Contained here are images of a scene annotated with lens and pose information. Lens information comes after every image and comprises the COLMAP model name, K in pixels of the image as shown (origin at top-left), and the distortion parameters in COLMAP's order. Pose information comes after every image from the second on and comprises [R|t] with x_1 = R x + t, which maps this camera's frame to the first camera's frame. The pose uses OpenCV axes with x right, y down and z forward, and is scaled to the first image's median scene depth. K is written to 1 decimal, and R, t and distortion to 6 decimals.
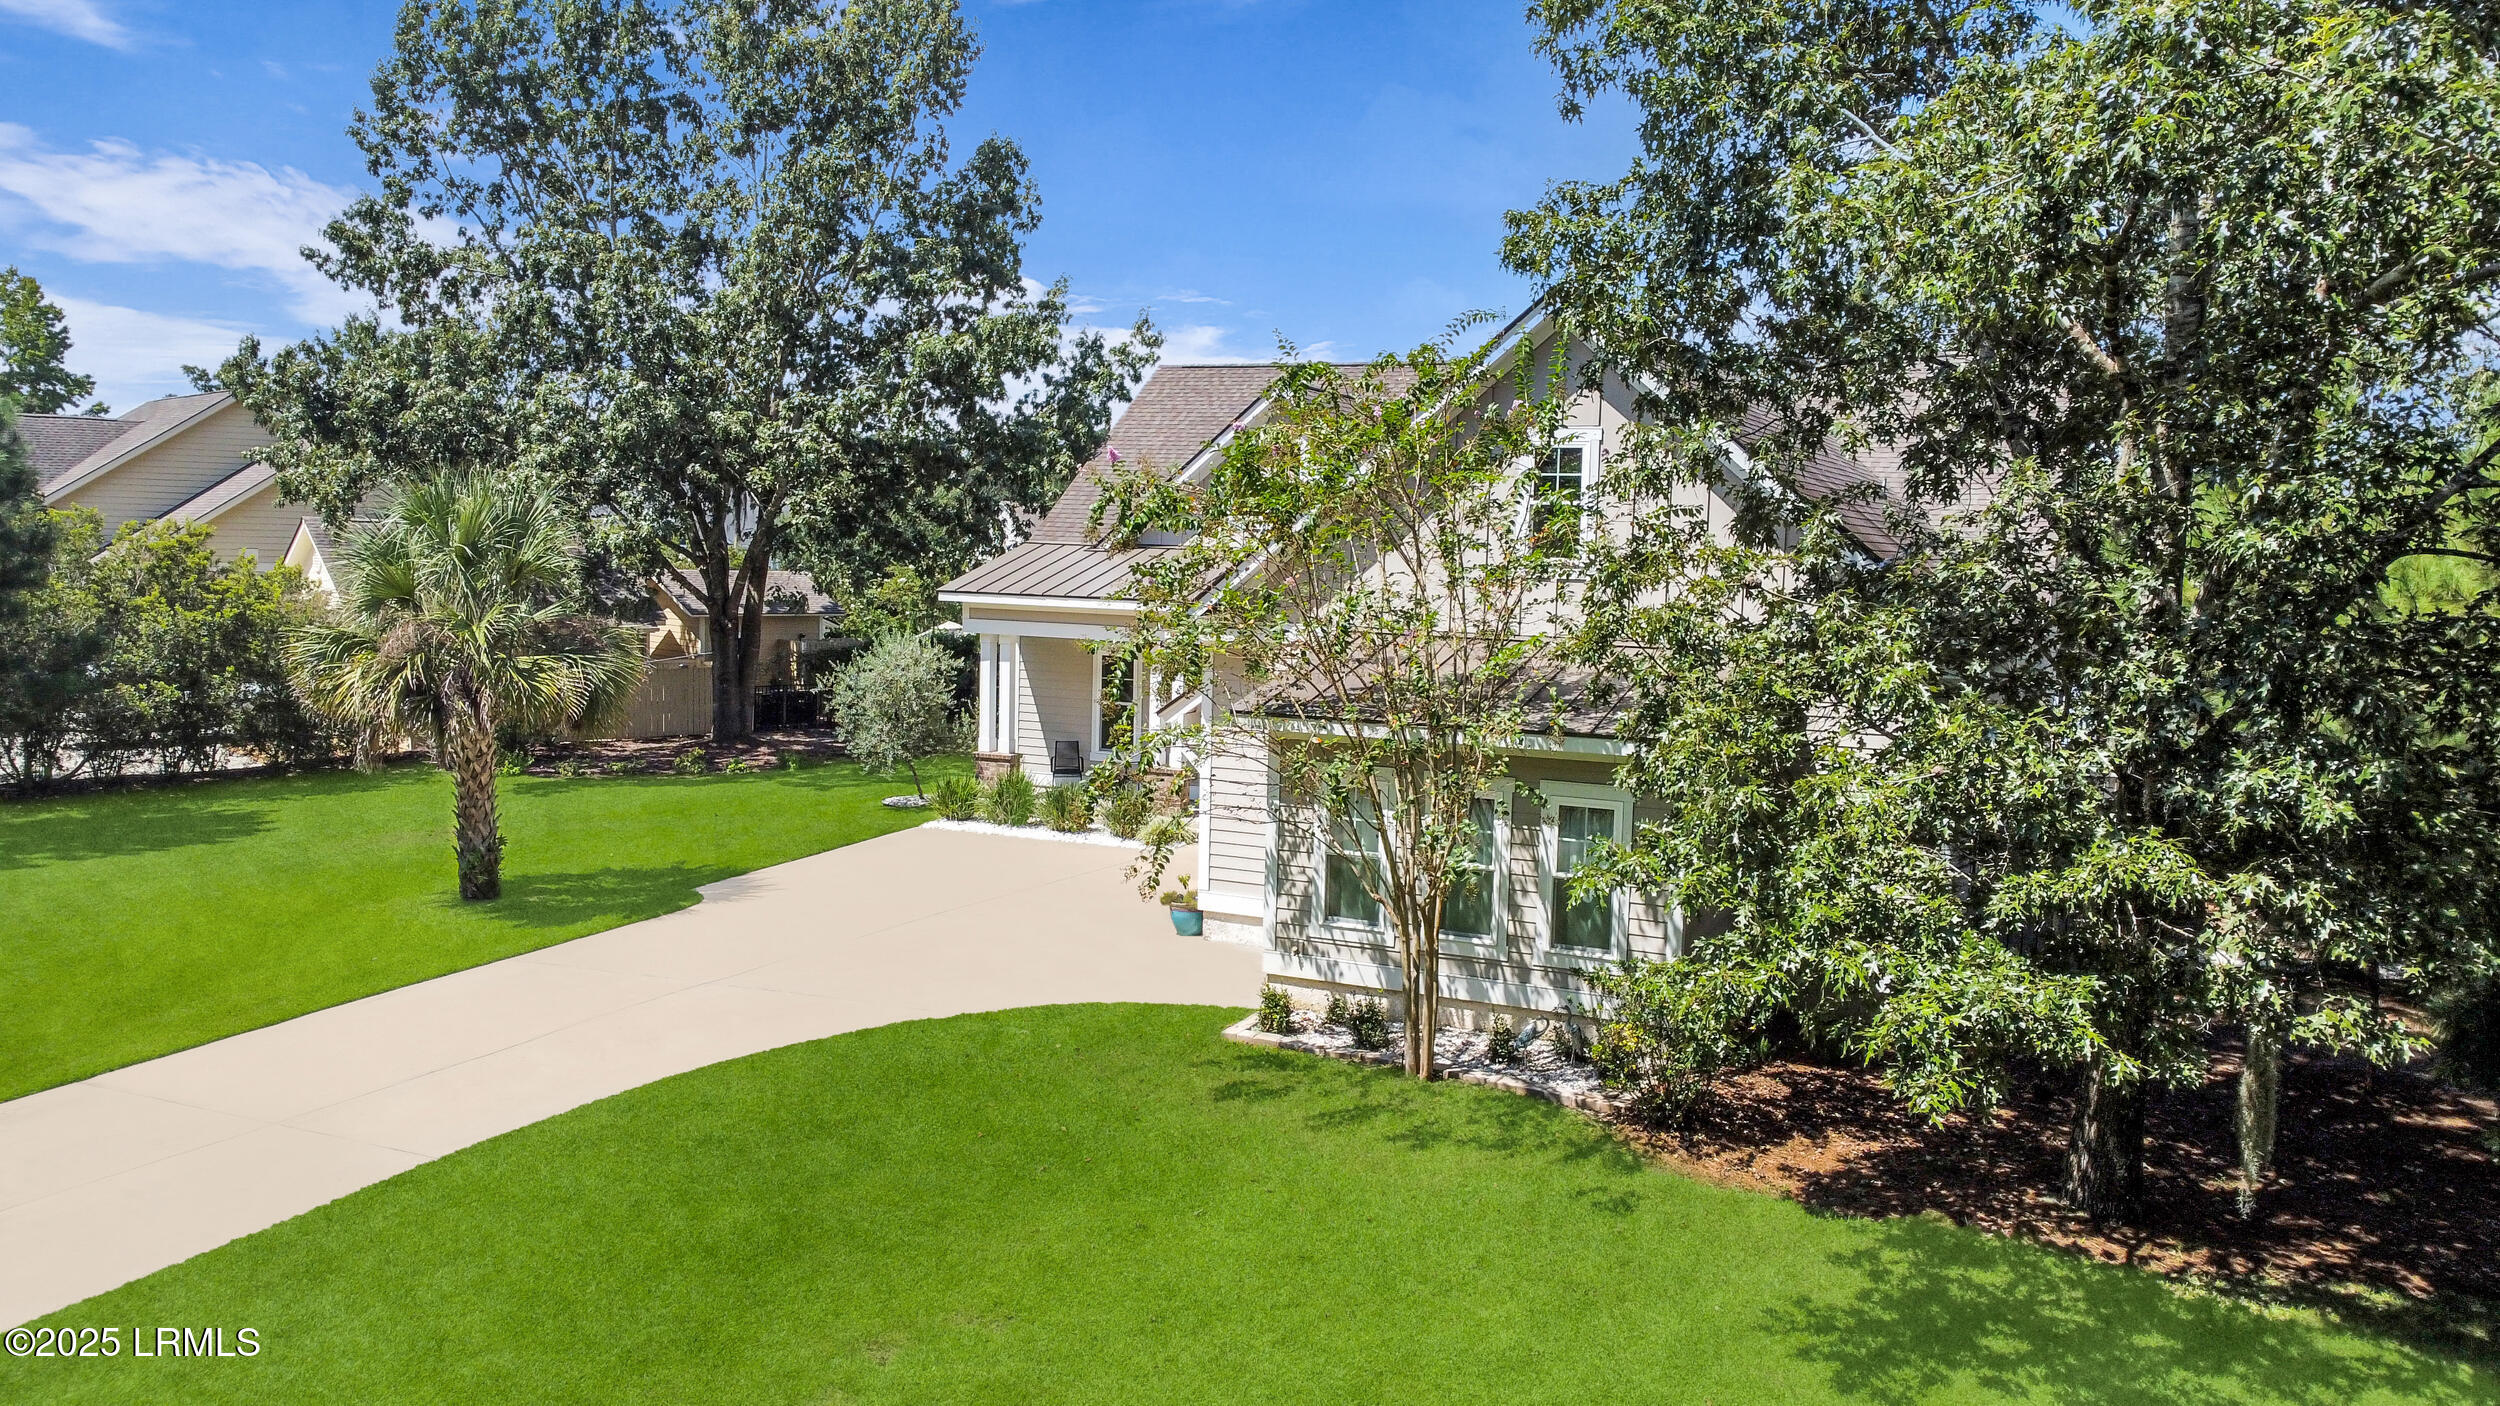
lens RADIAL K [[1865.2, 0, 1253.4], [0, 1865.2, 708.3], [0, 0, 1]] dist [0.003640, -0.010731]
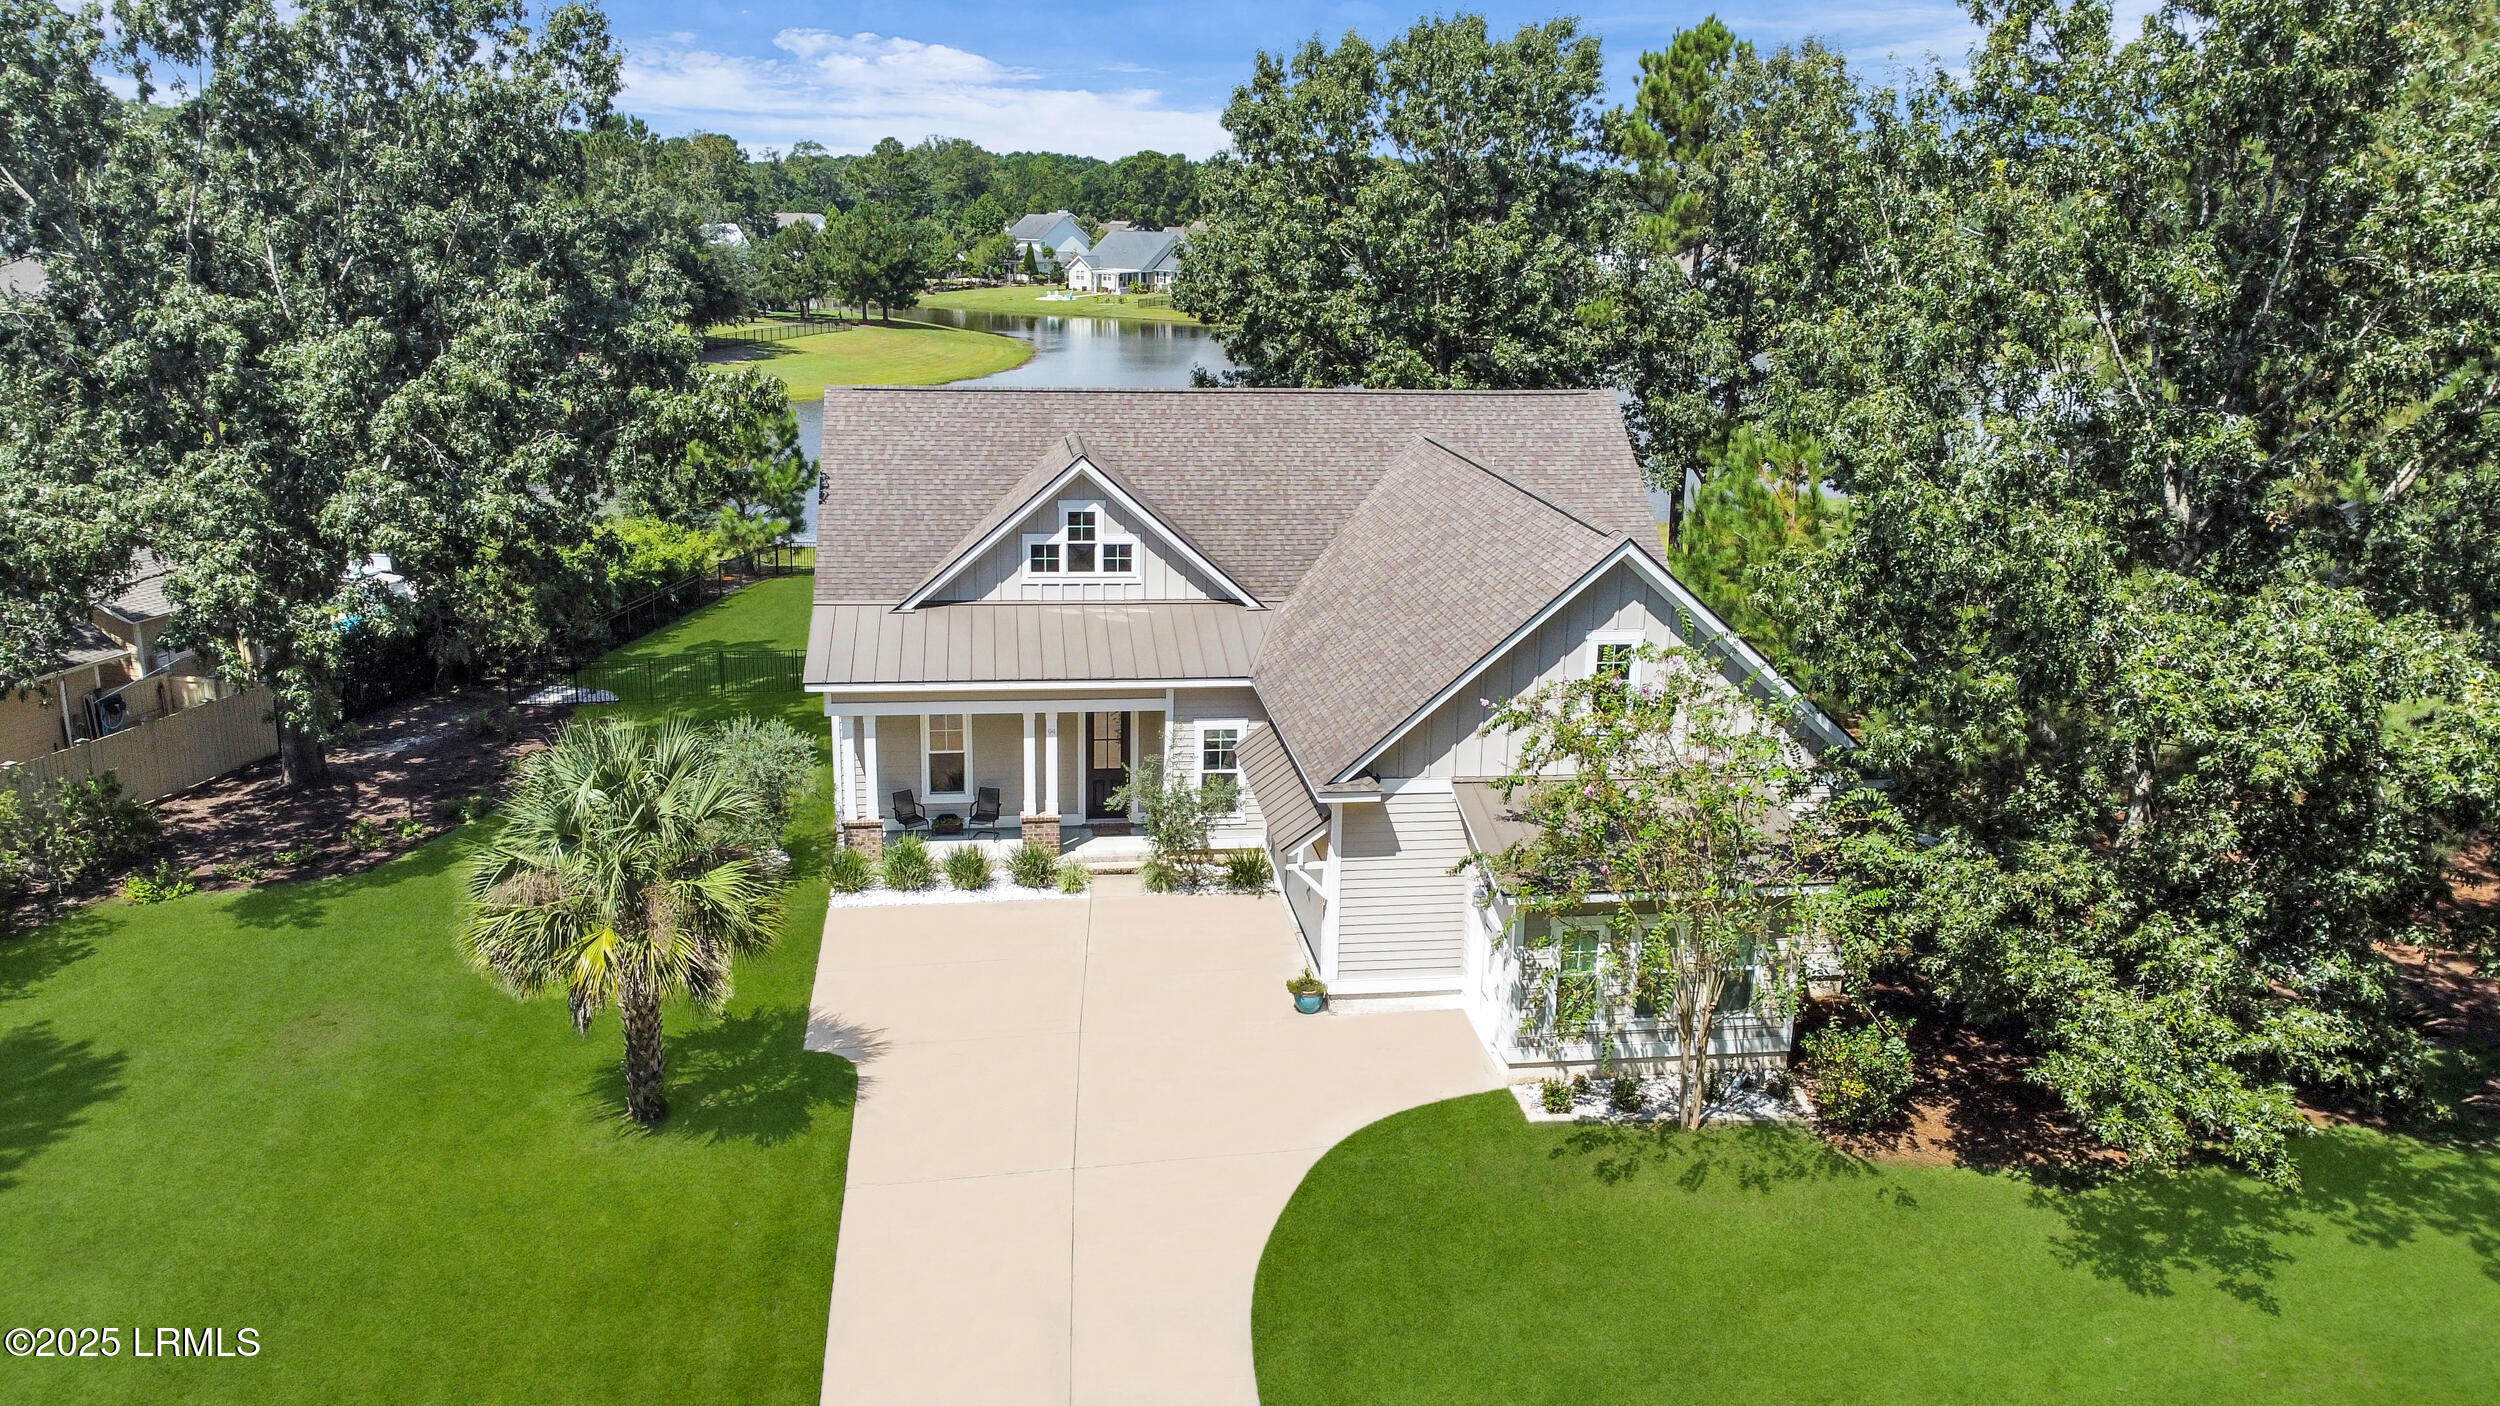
lens RADIAL K [[1865.2, 0, 1261.6], [0, 1865.2, 718.1], [0, 0, 1]] dist [0.003640, -0.010731]
pose [[0.840890, -0.153780, 0.518899, -0.846707], [0.055214, 0.978155, 0.200408, -0.406982], [-0.538383, -0.139870, 0.831012, -0.021158]]
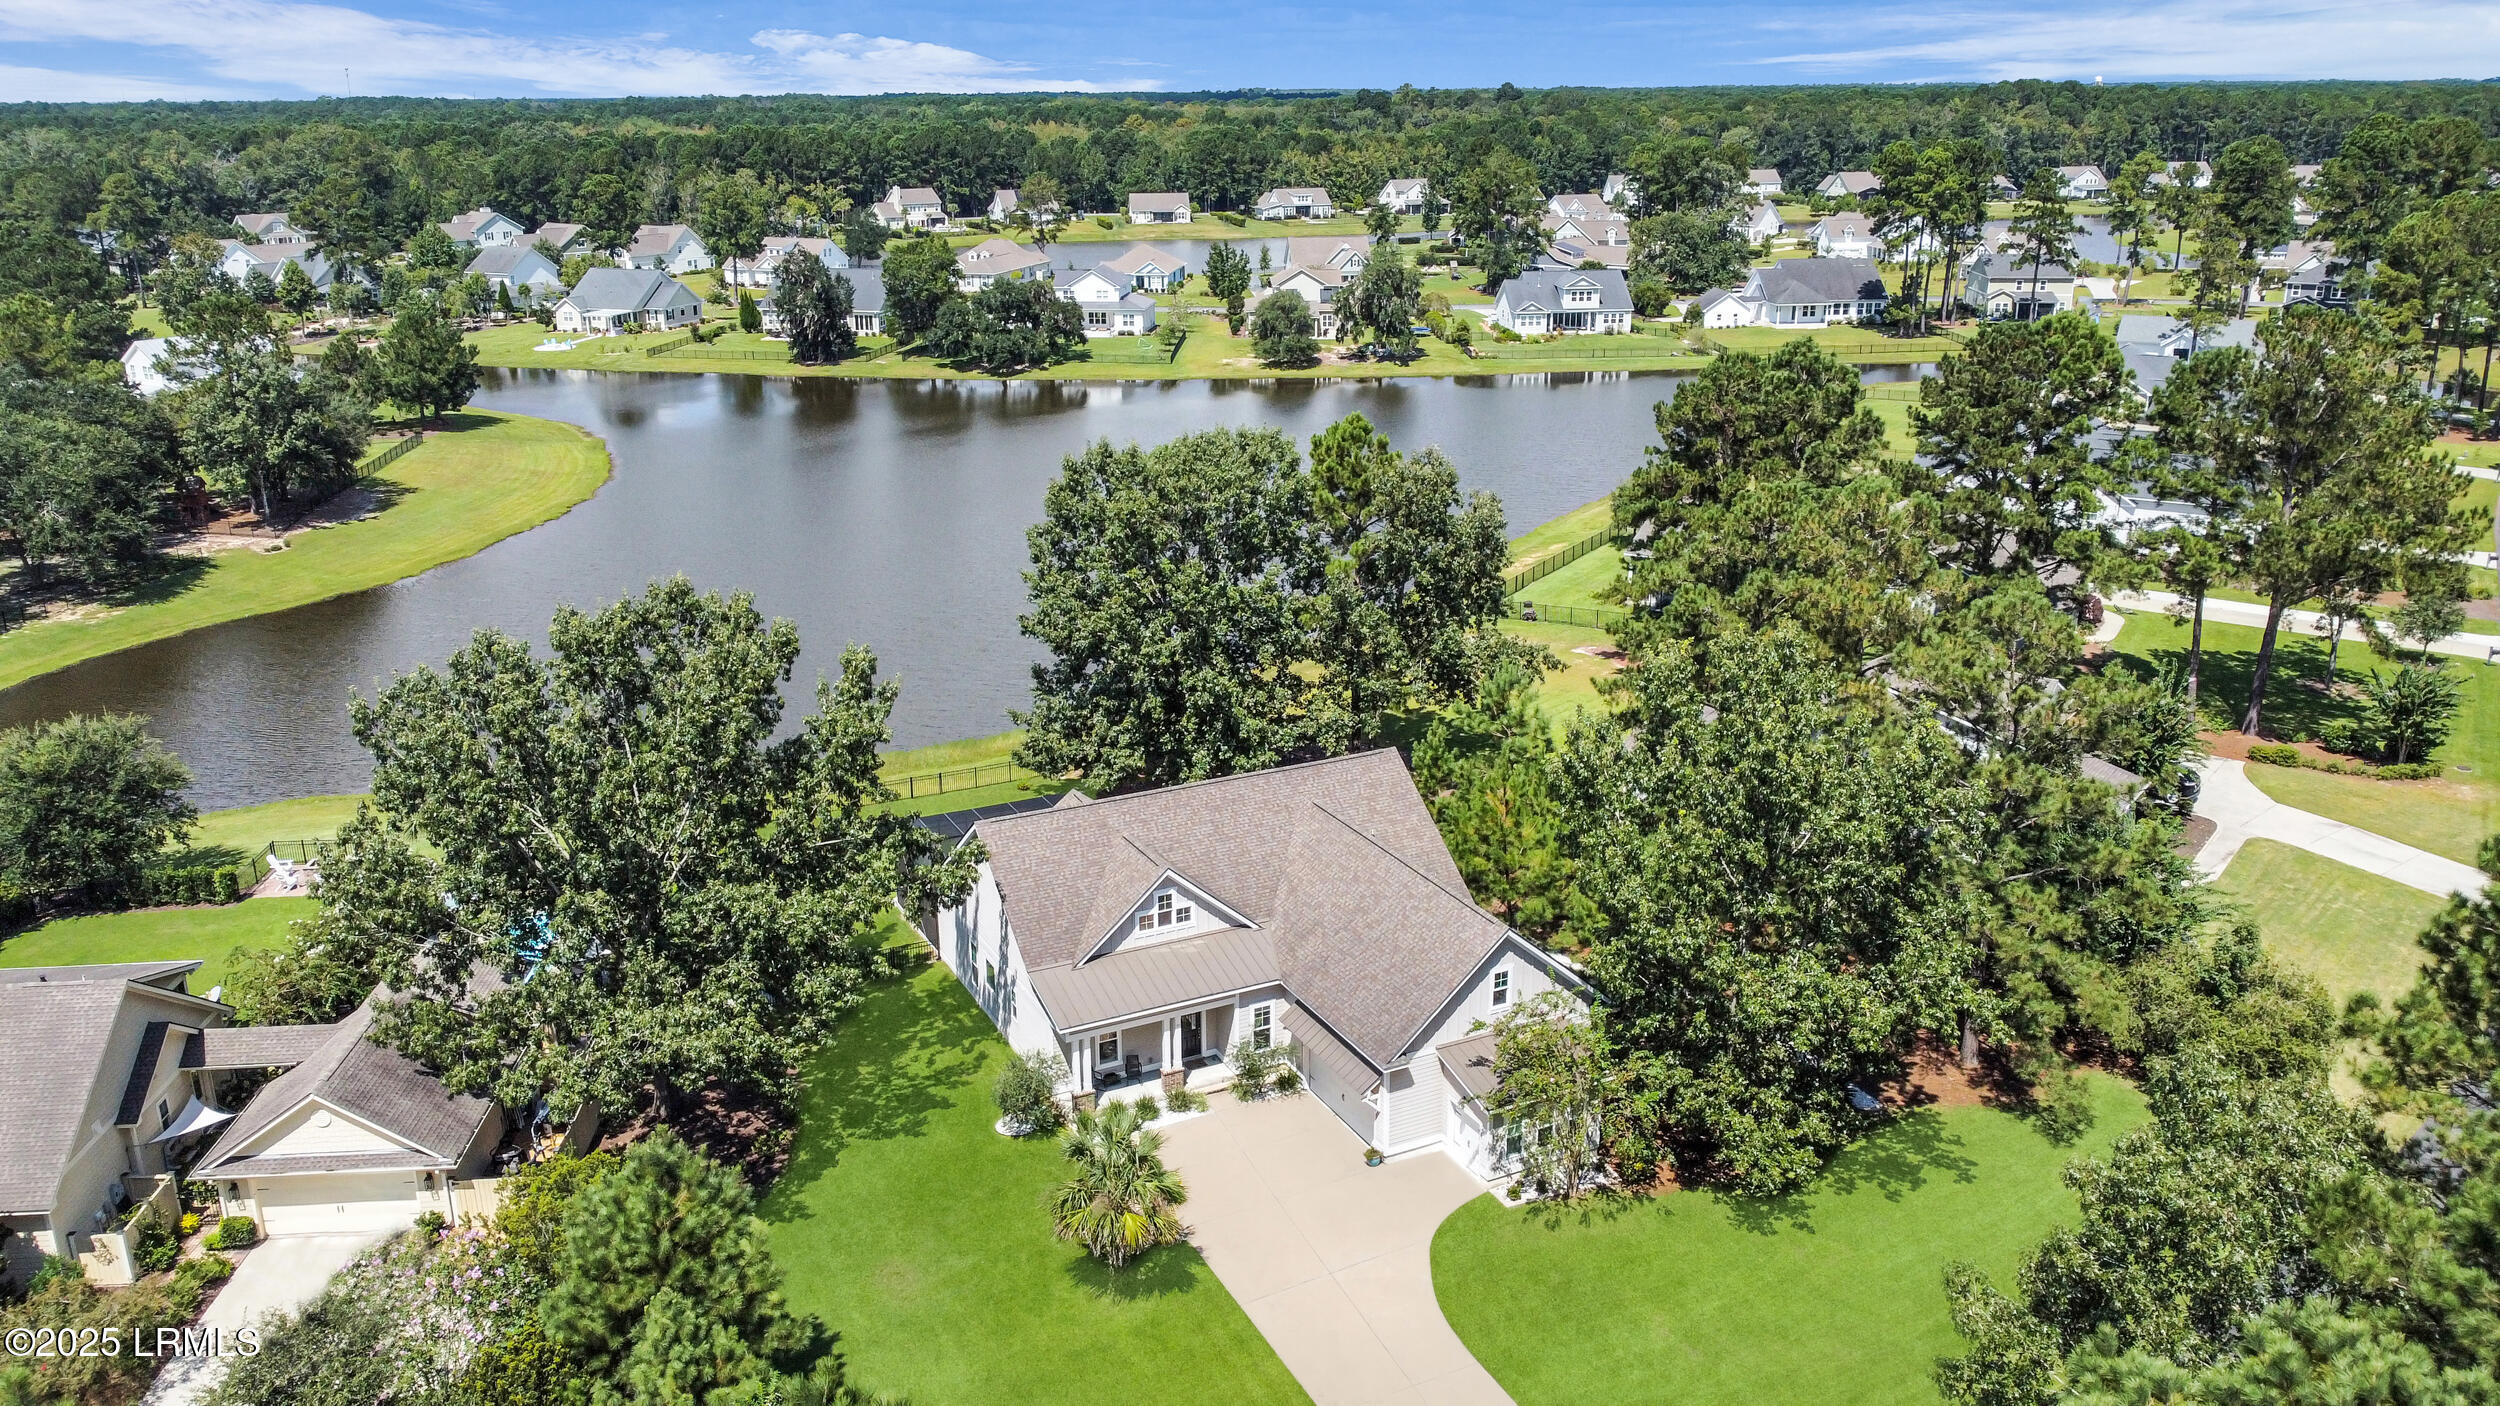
lens RADIAL K [[1865.2, 0, 1245.1], [0, 1865.2, 692.9], [0, 0, 1]] dist [0.003640, -0.010731]
pose [[0.627200, -0.267958, 0.731313, -2.290836], [0.099711, 0.958854, 0.265814, -1.491779], [-0.772449, -0.093799, 0.628111, -0.535665]]
